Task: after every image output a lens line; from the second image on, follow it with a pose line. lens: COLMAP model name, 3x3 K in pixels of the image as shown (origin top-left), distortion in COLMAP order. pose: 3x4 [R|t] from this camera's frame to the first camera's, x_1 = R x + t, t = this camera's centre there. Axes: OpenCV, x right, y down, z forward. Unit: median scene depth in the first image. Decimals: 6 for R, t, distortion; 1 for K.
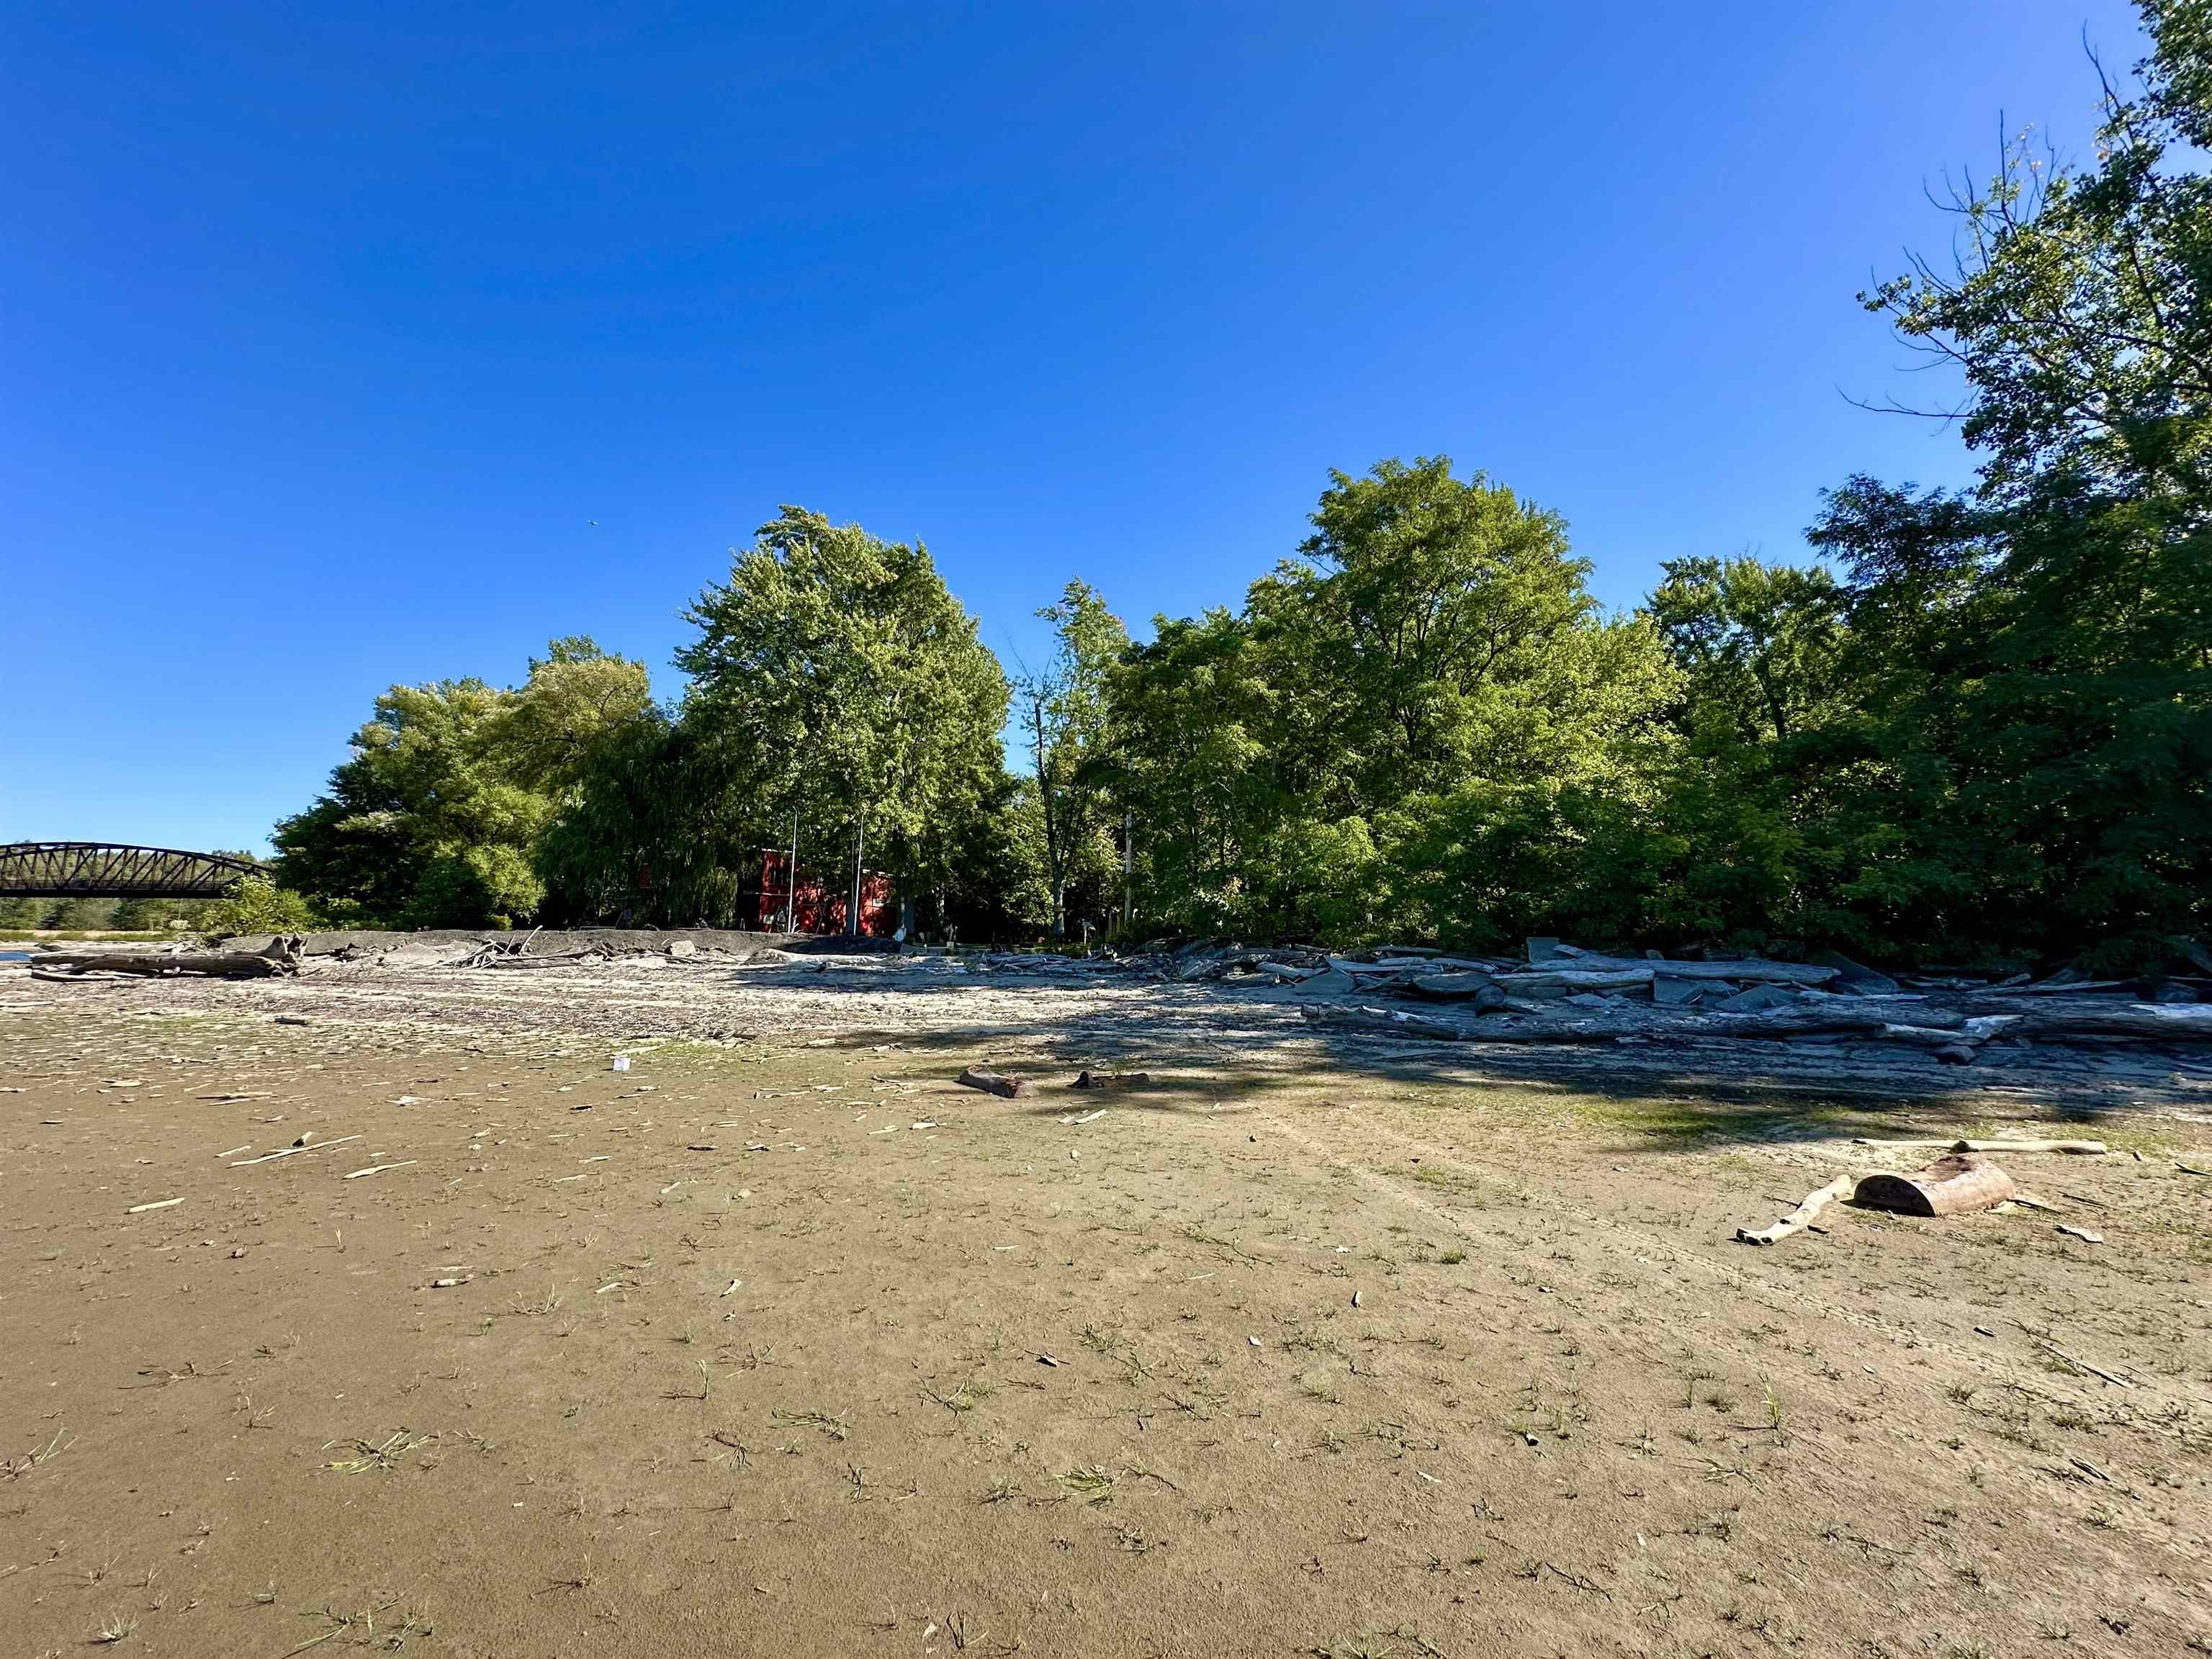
lens RADIAL K [[884.1, 0, 1105.9], [0, 884.1, 827.1], [0, 0, 1]] dist [-0.002599, -0.000143]
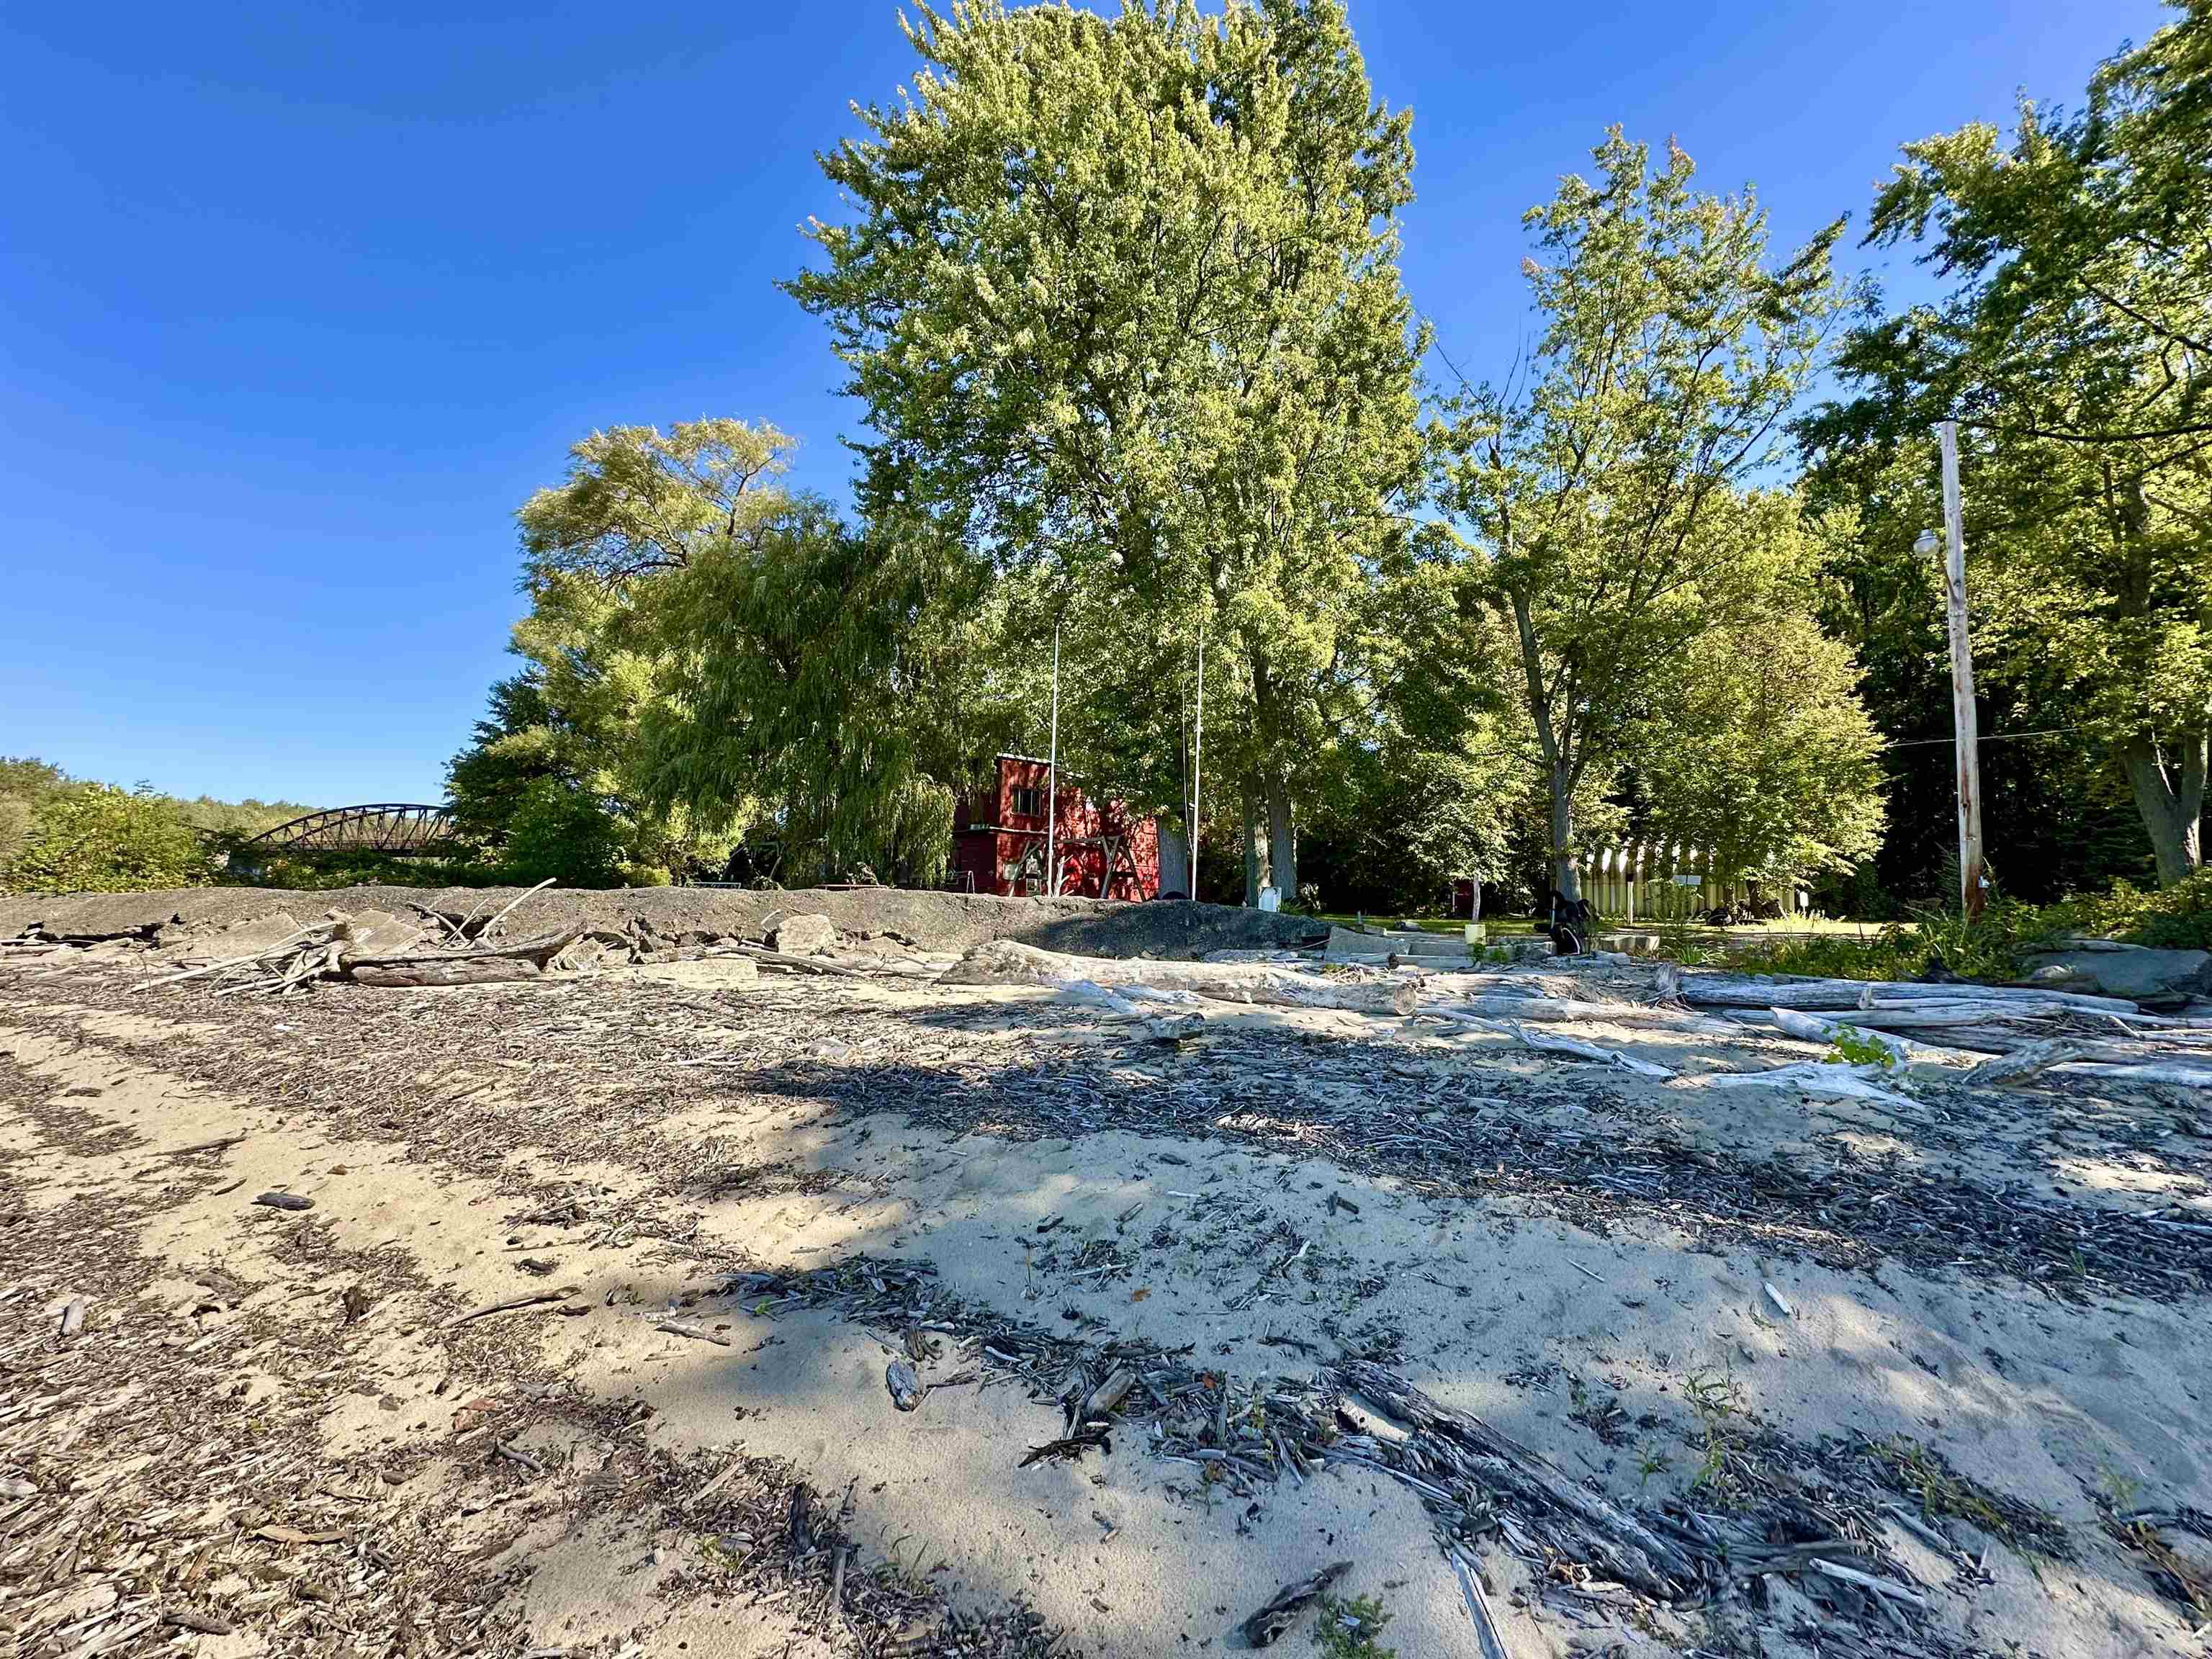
lens RADIAL K [[884.1, 0, 1105.6], [0, 884.1, 831.3], [0, 0, 1]] dist [-0.002599, -0.000143]
pose [[0.964450, -0.012544, -0.263969, -0.185099], [0.025111, 0.998703, 0.044288, 0.058485], [0.263071, -0.049342, 0.963514, 0.503105]]
